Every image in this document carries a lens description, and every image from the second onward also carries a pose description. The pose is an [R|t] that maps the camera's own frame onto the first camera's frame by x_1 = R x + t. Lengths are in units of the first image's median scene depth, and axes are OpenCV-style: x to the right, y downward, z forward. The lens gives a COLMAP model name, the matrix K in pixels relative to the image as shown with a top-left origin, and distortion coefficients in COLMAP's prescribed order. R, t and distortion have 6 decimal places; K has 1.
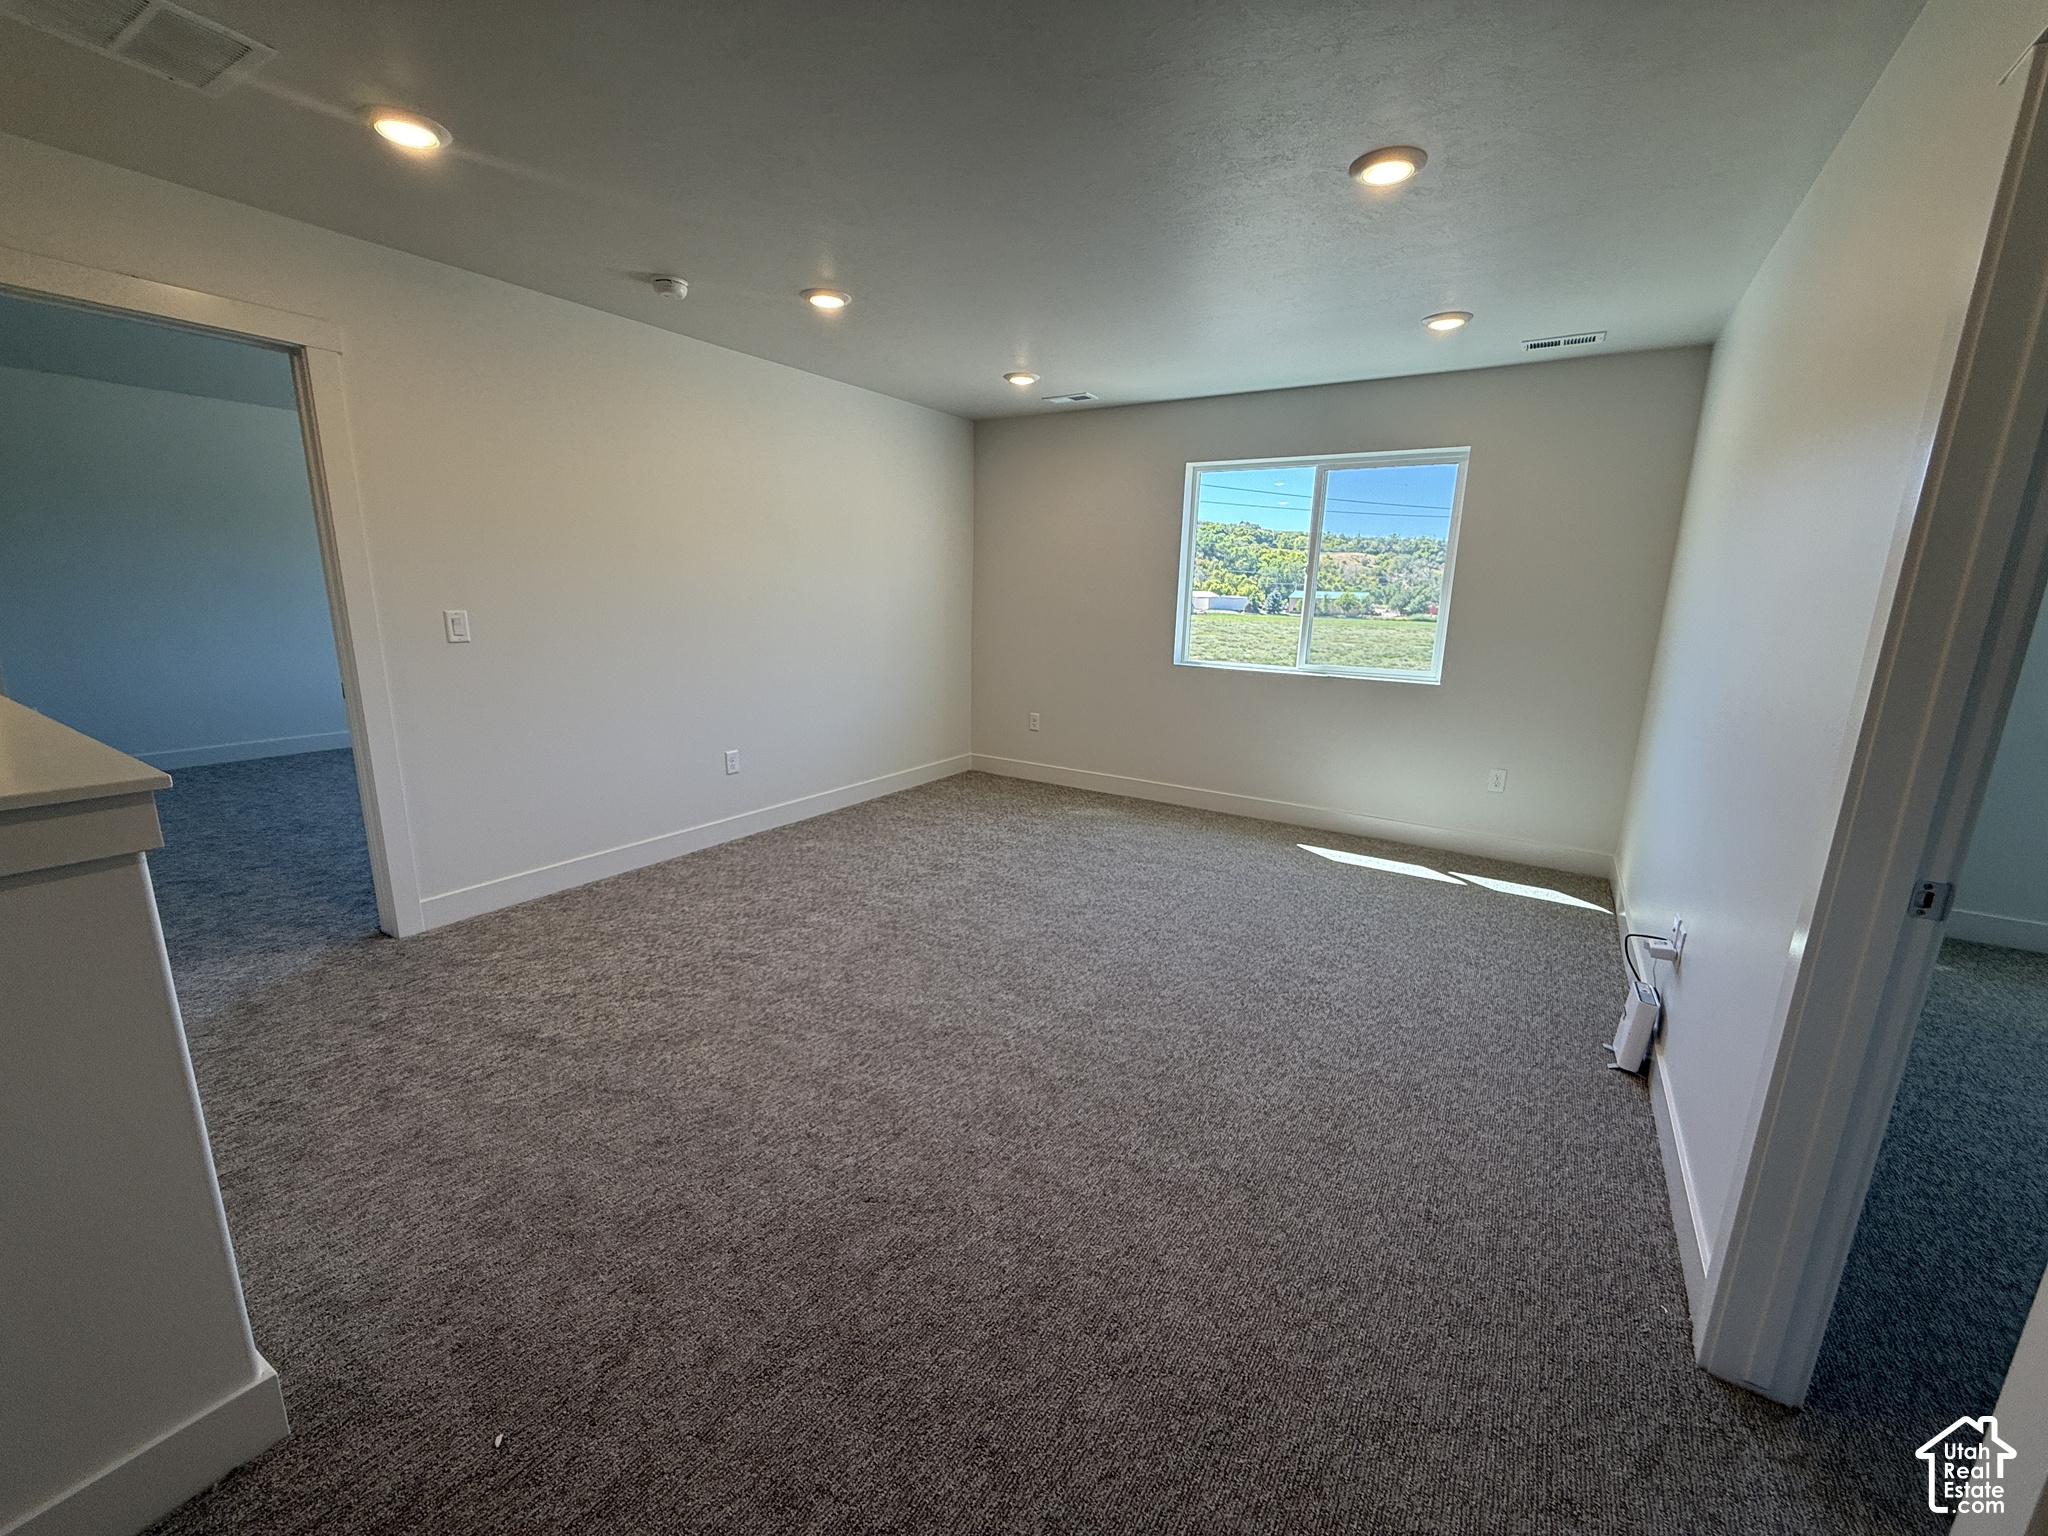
lens RADIAL K [[819.3, 0, 1000.4], [0, 819.3, 751.0], [0, 0, 1]] dist [-0.002219, -0.000165]
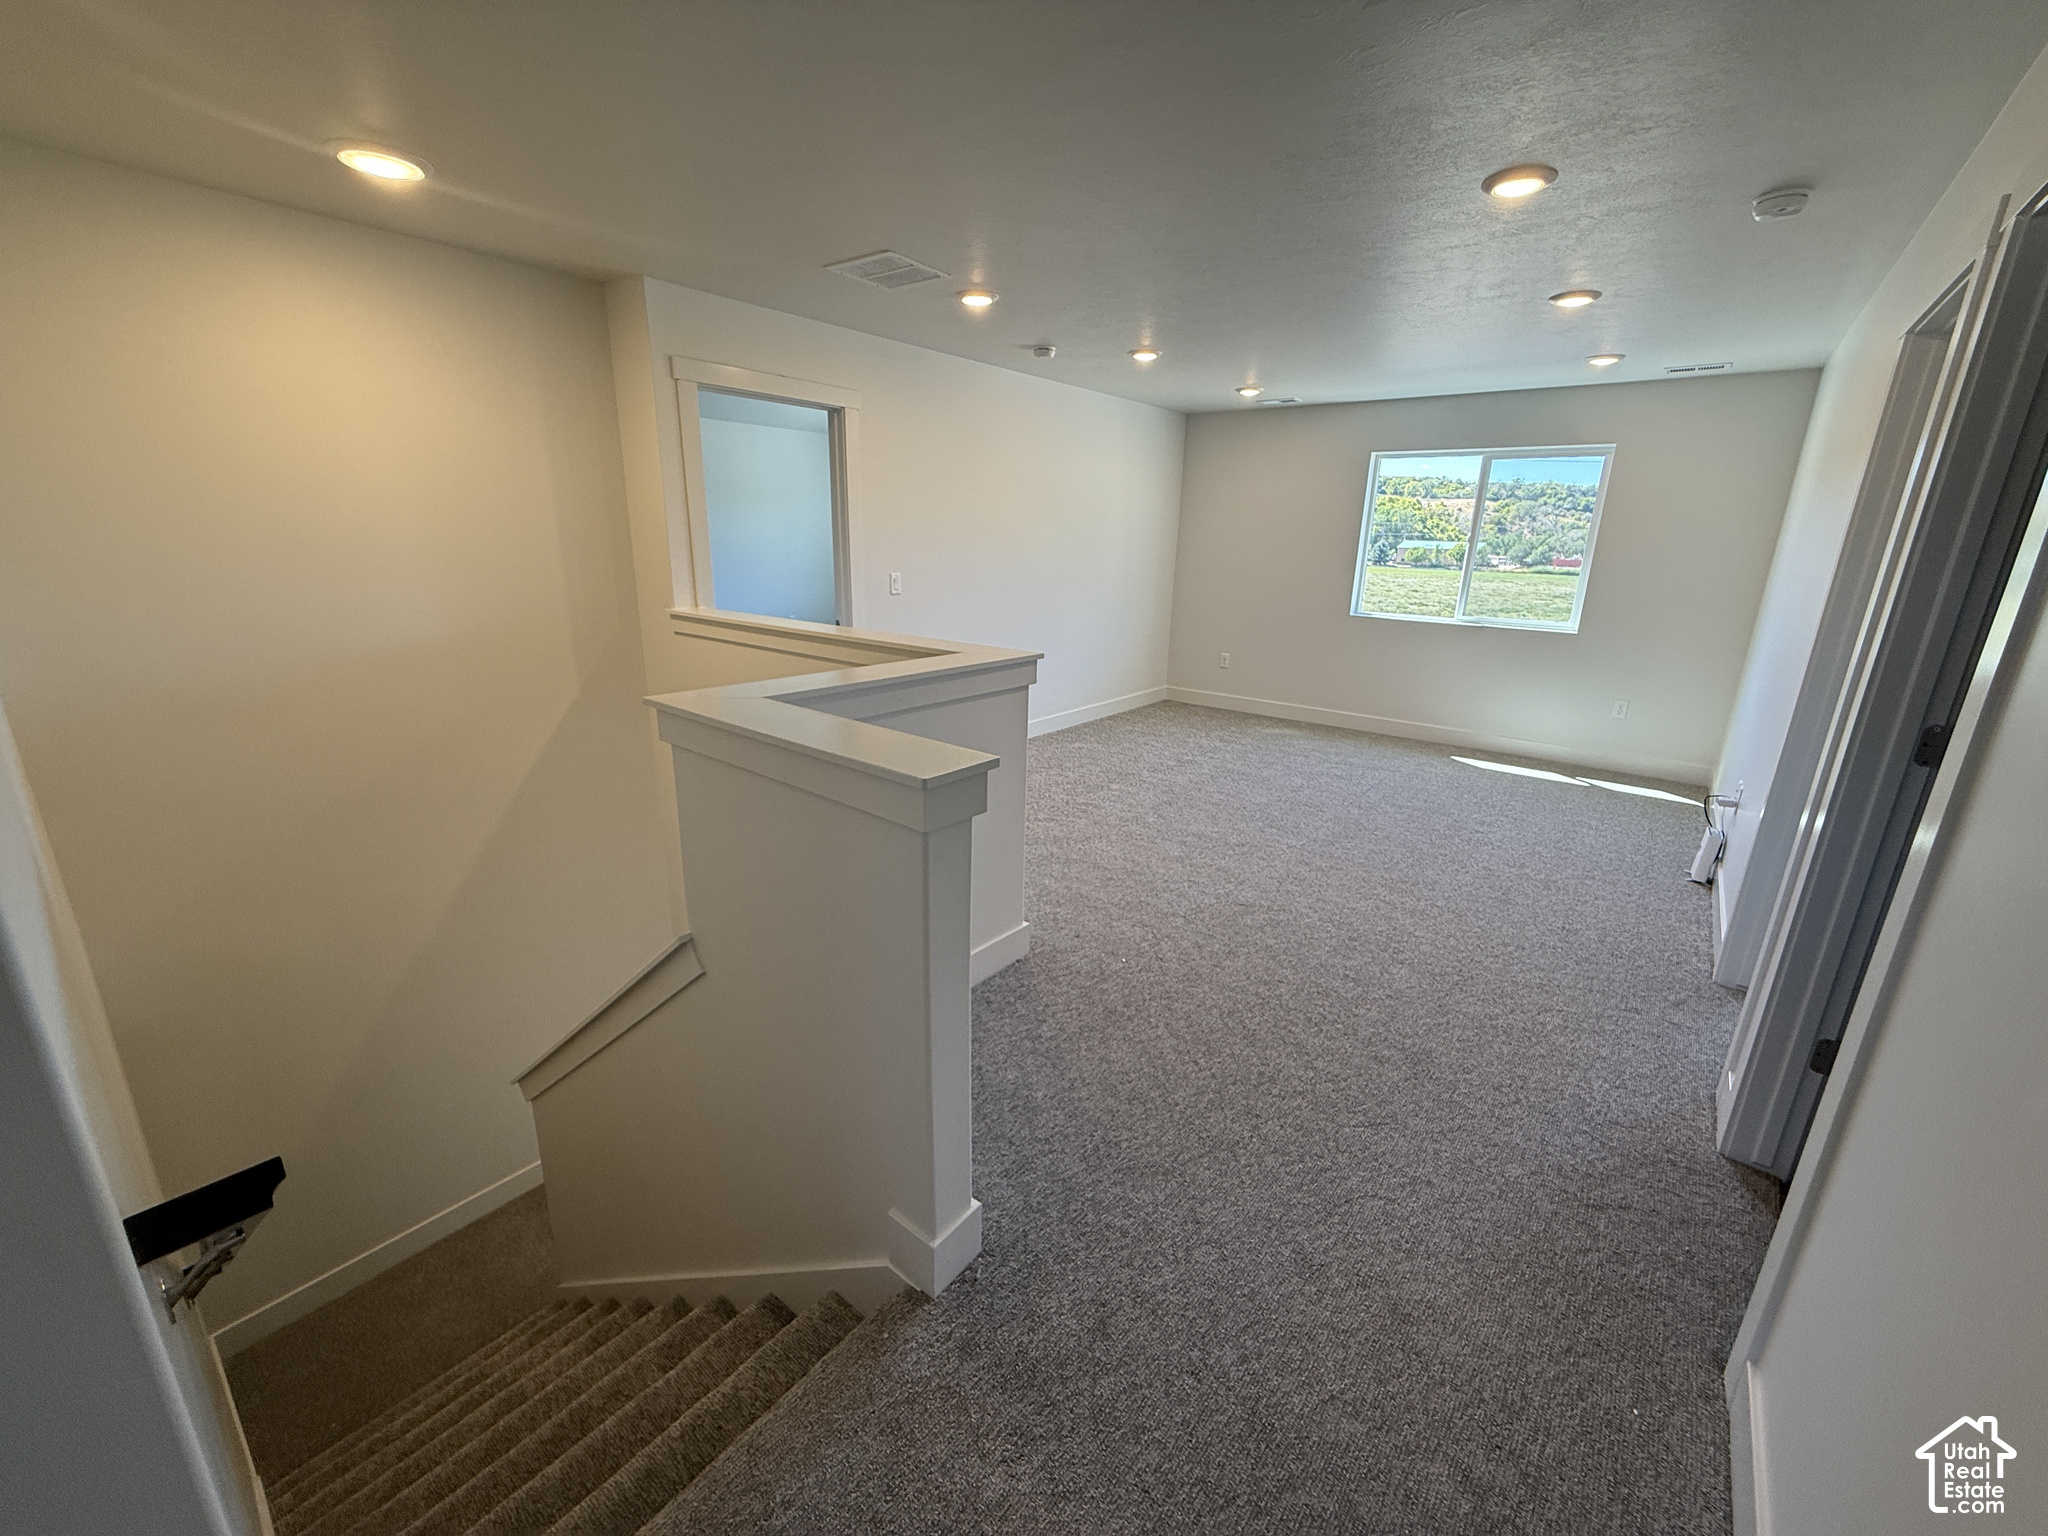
lens RADIAL K [[819.3, 0, 1004.1], [0, 819.3, 753.6], [0, 0, 1]] dist [-0.002219, -0.000165]
pose [[0.994849, 0.027263, -0.097629, -0.218908], [-0.021110, 0.997758, 0.063511, 0.043566], [0.099142, -0.061123, 0.993194, -0.361157]]
